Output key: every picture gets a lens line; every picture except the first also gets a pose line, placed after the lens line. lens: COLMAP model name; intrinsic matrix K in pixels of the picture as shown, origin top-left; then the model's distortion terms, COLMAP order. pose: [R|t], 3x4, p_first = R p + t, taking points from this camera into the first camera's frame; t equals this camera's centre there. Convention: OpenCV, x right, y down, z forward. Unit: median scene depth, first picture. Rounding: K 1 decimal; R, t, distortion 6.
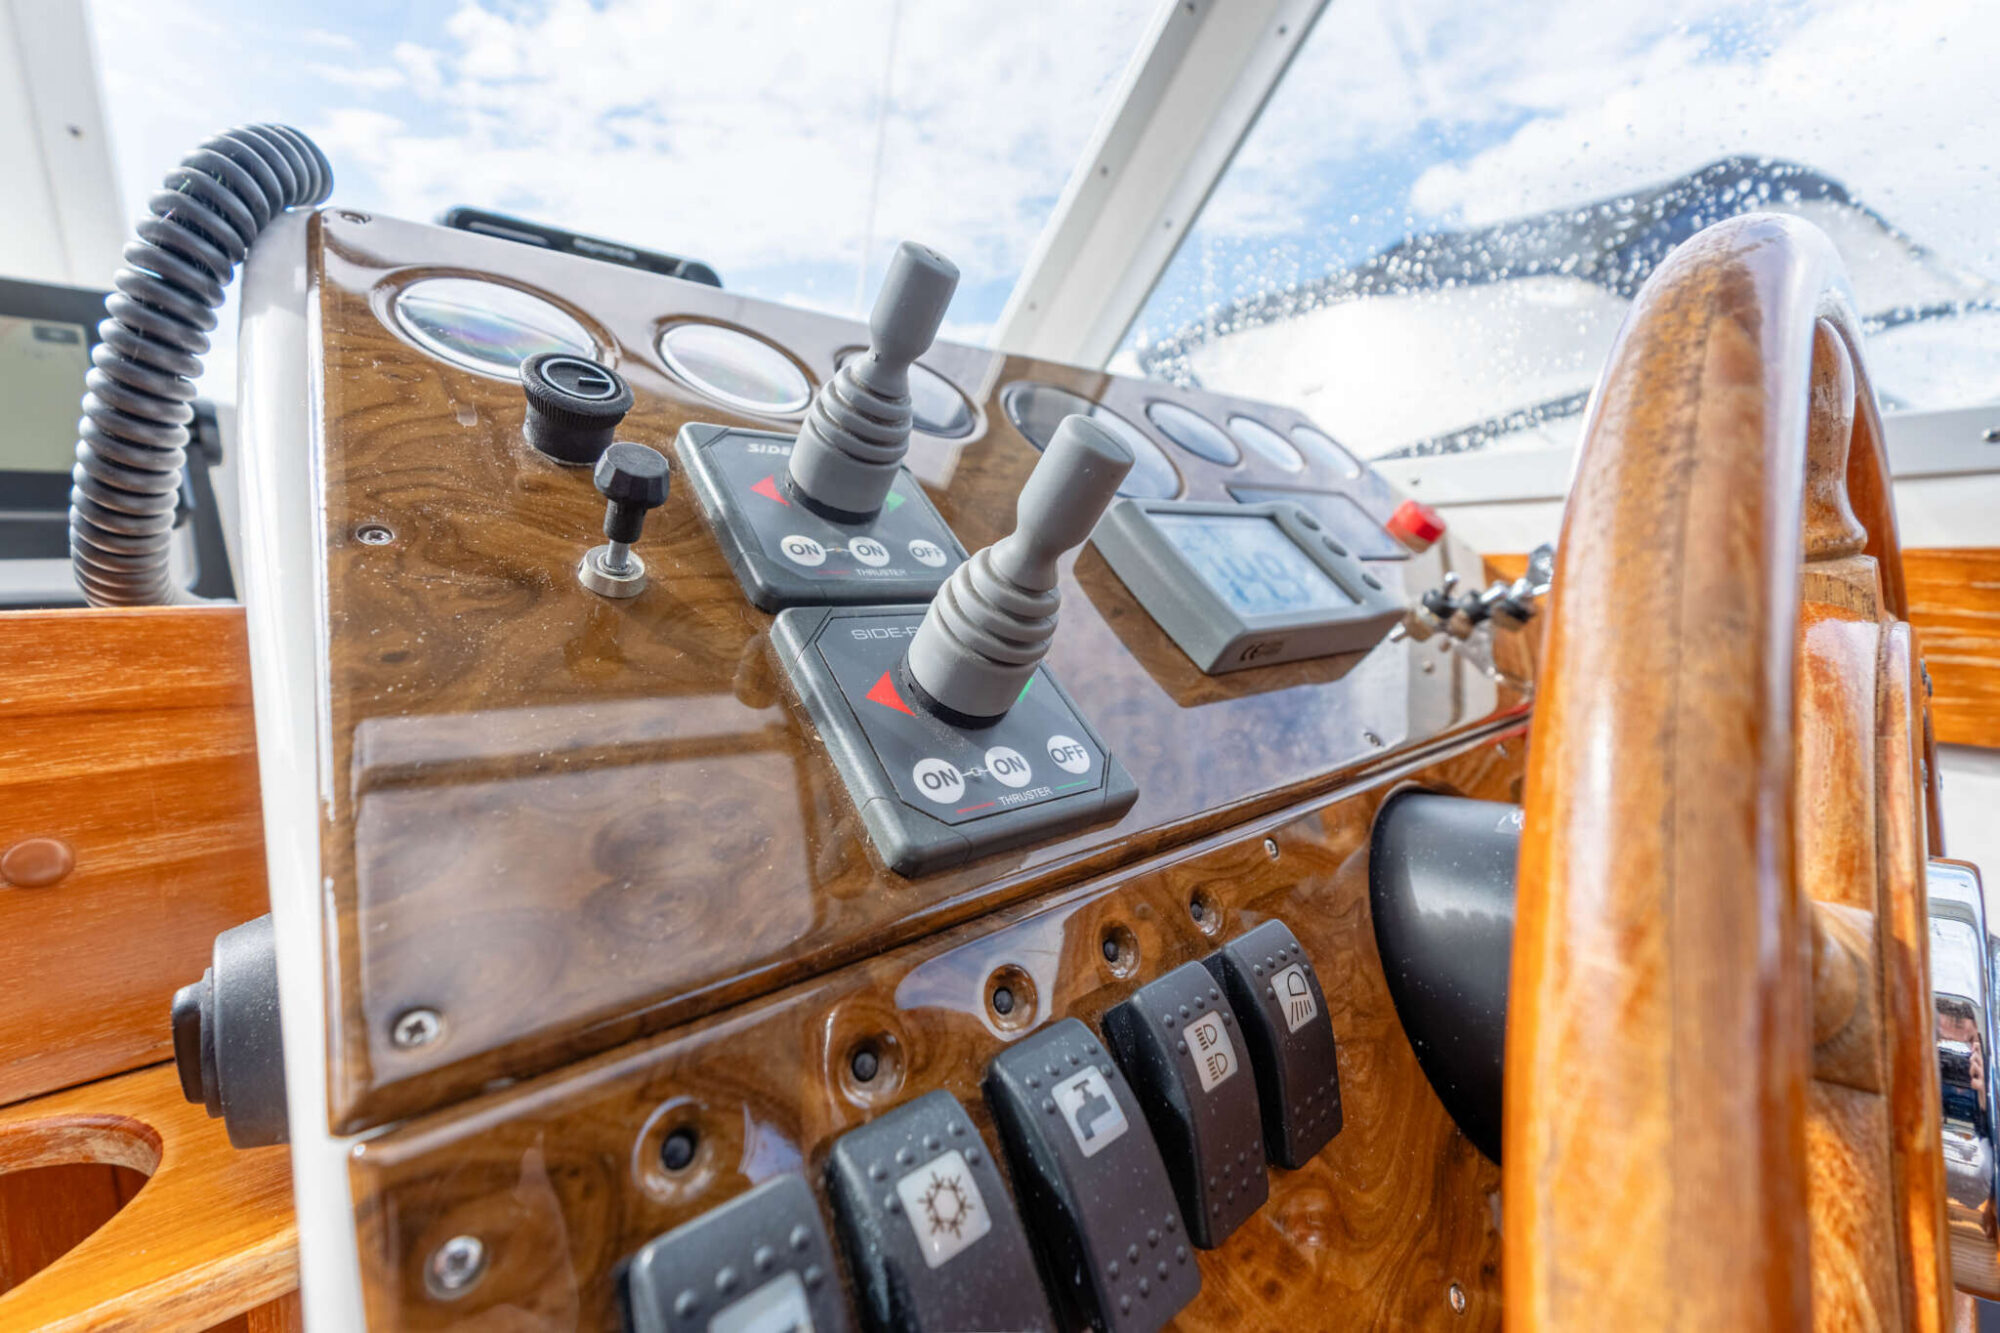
lens RADIAL K [[862.0, 0, 999.3], [0, 862.0, 662.6], [0, 0, 1]] dist [-0.003889, -0.000965]
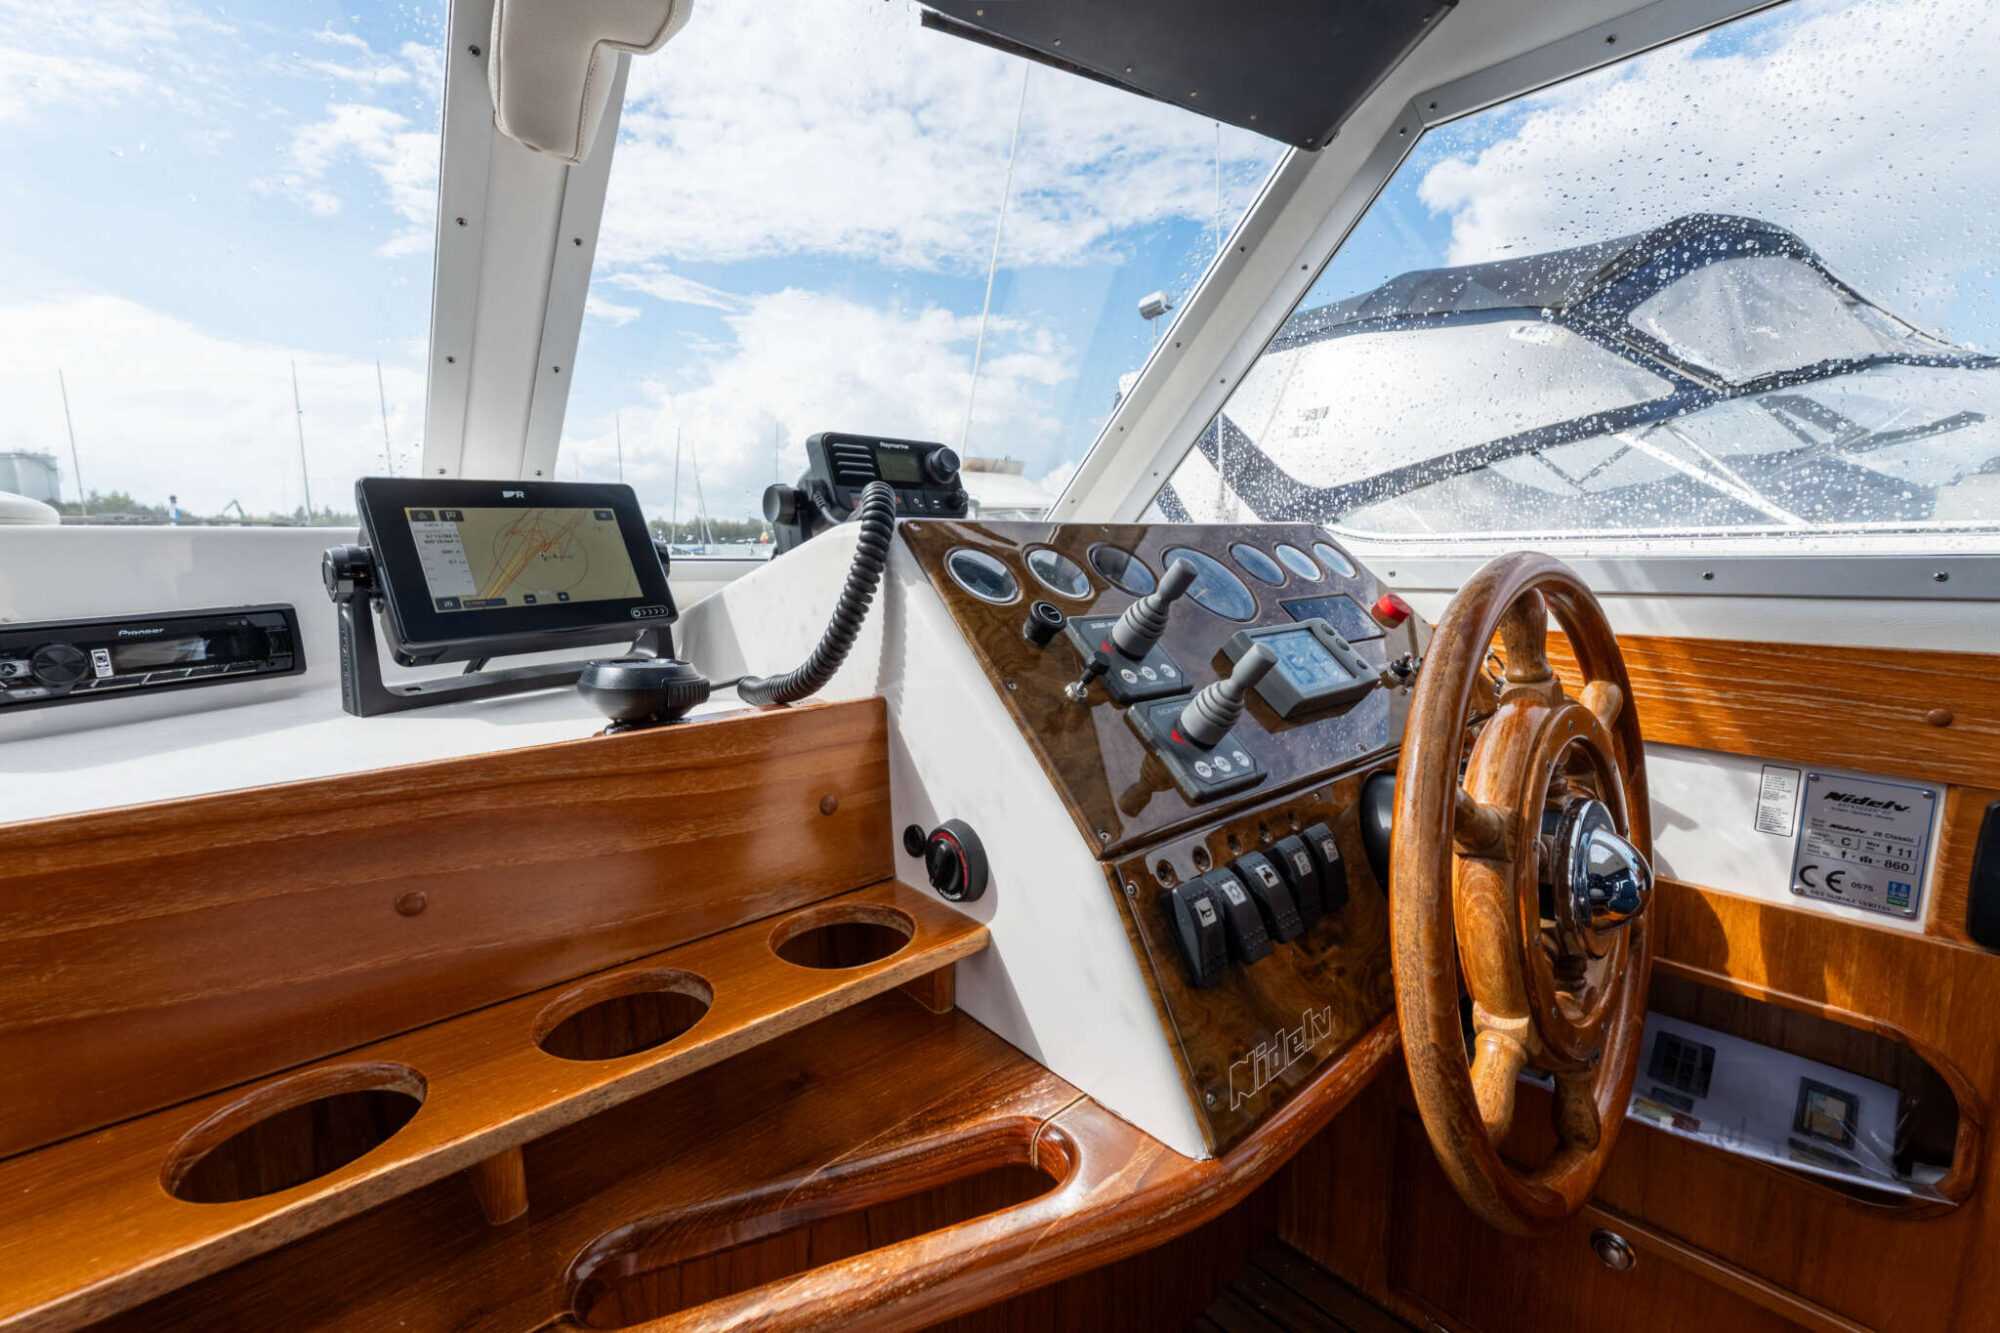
lens RADIAL K [[872.0, 0, 984.2], [0, 872.0, 658.2], [0, 0, 1]] dist [-0.001845, -0.000083]
pose [[0.999951, -0.005305, -0.008311, -0.601951], [0.005418, 0.999893, 0.013603, -0.210841], [0.008238, -0.013648, 0.999873, -1.452341]]
